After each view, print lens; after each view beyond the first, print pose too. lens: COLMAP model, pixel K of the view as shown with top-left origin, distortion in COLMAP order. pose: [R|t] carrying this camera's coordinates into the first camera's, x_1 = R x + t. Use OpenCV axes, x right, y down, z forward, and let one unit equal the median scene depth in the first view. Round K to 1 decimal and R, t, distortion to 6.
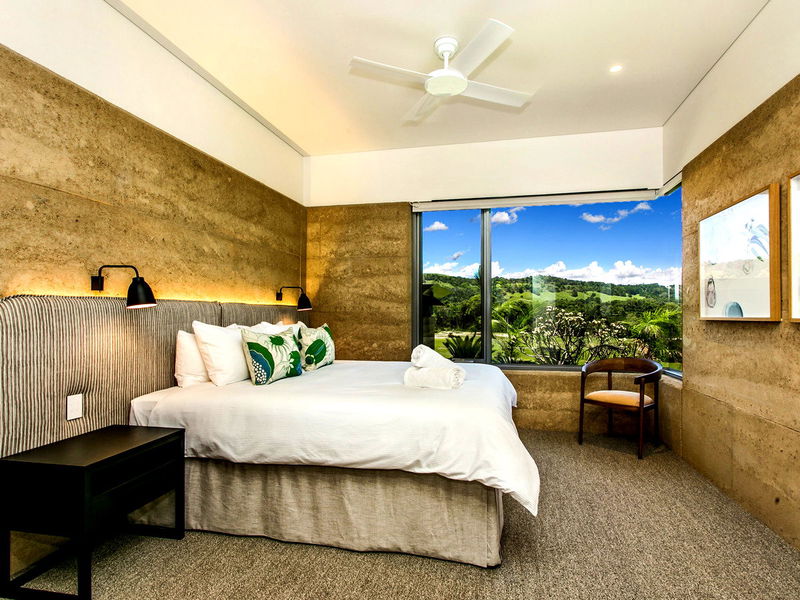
lens RADIAL K [[427.1, 0, 402.5], [0, 427.1, 317.8], [0, 0, 1]] dist [-0.012670, -0.000037]
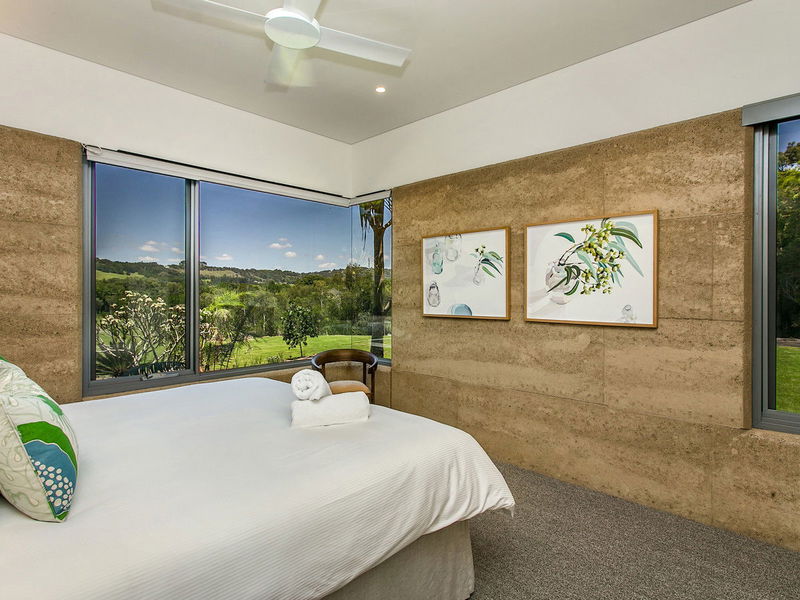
lens RADIAL K [[431.0, 0, 400.0], [0, 431.0, 300.0], [0, 0, 1]] dist [0.001396, 0.000976]
pose [[0.531266, -0.011185, 0.847131, -0.444843], [0.007534, 0.999936, 0.008477, -0.056949], [-0.847171, 0.001879, 0.531317, 0.390428]]
